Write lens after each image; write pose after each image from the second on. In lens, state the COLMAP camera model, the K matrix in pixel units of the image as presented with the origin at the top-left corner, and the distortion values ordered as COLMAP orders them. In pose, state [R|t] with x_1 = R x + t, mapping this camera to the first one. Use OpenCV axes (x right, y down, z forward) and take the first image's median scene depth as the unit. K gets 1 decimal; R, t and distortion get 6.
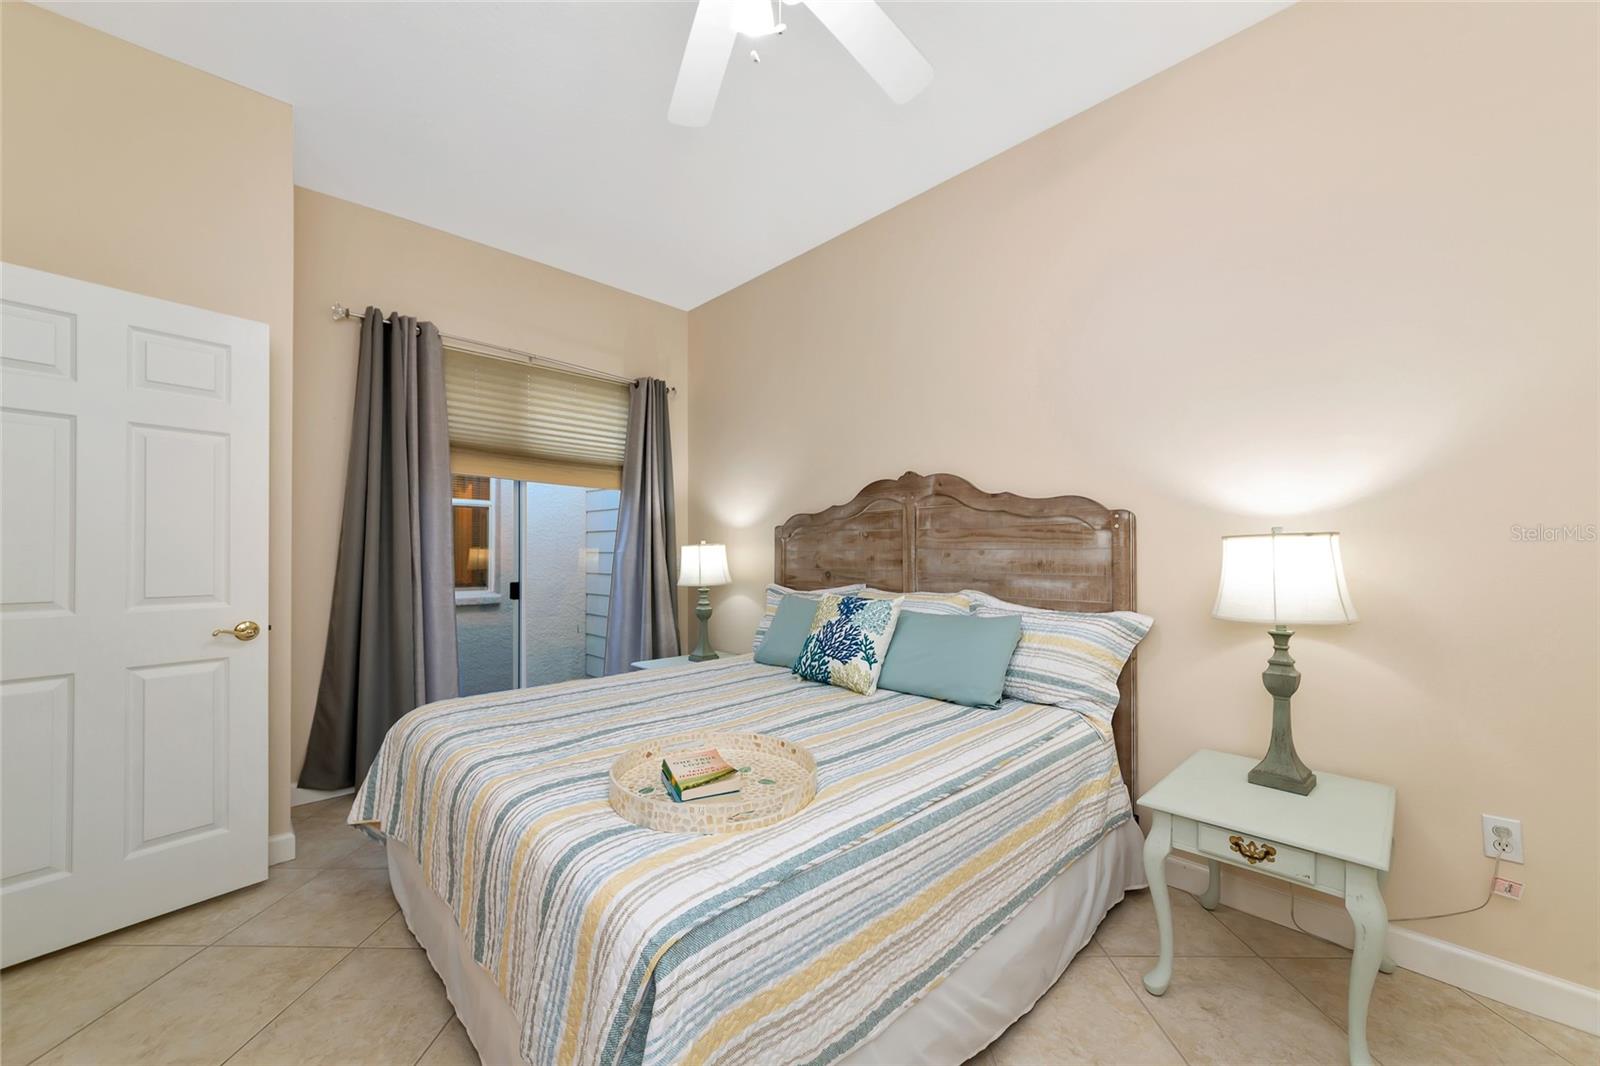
lens RADIAL K [[597.0, 0, 803.6], [0, 597.0, 548.7], [0, 0, 1]] dist [0.002046, 0.000282]
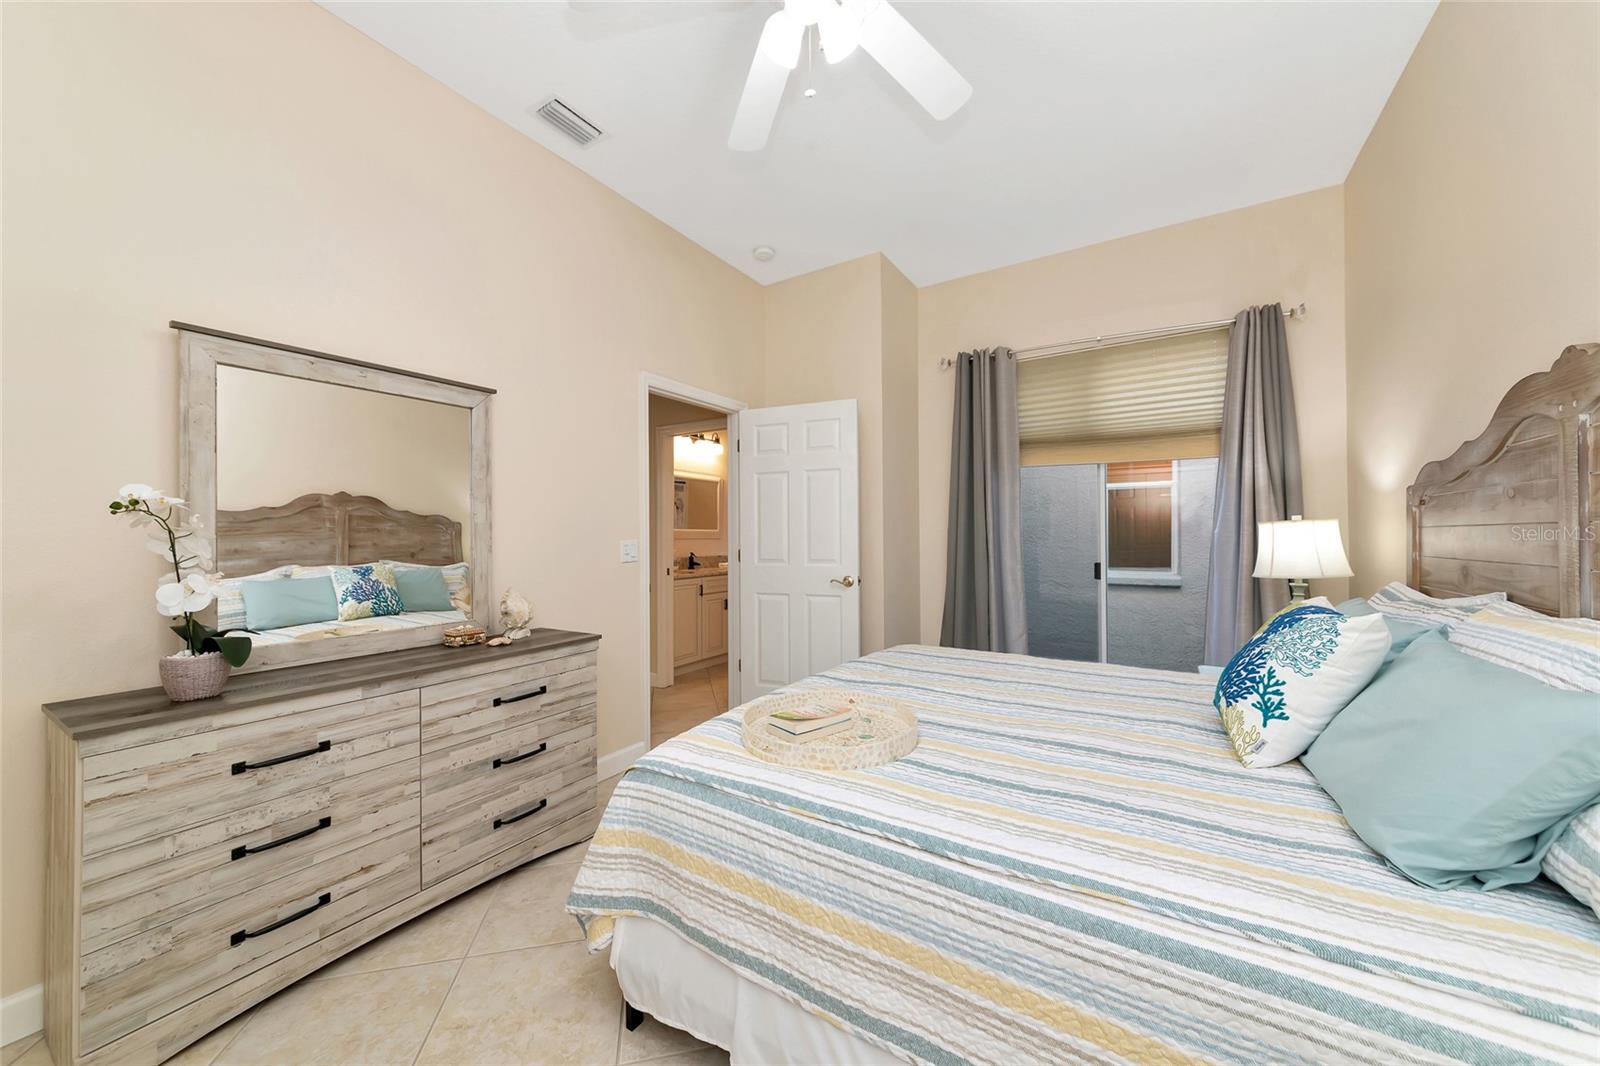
lens RADIAL K [[571.2, 0, 792.0], [0, 571.2, 534.7], [0, 0, 1]] dist [0.010634, -0.000095]
pose [[0.238196, -0.006458, -0.971196, 0.542071], [0.015052, 0.999882, -0.002957, 0.004381], [0.971100, -0.013914, 0.238266, 0.391493]]
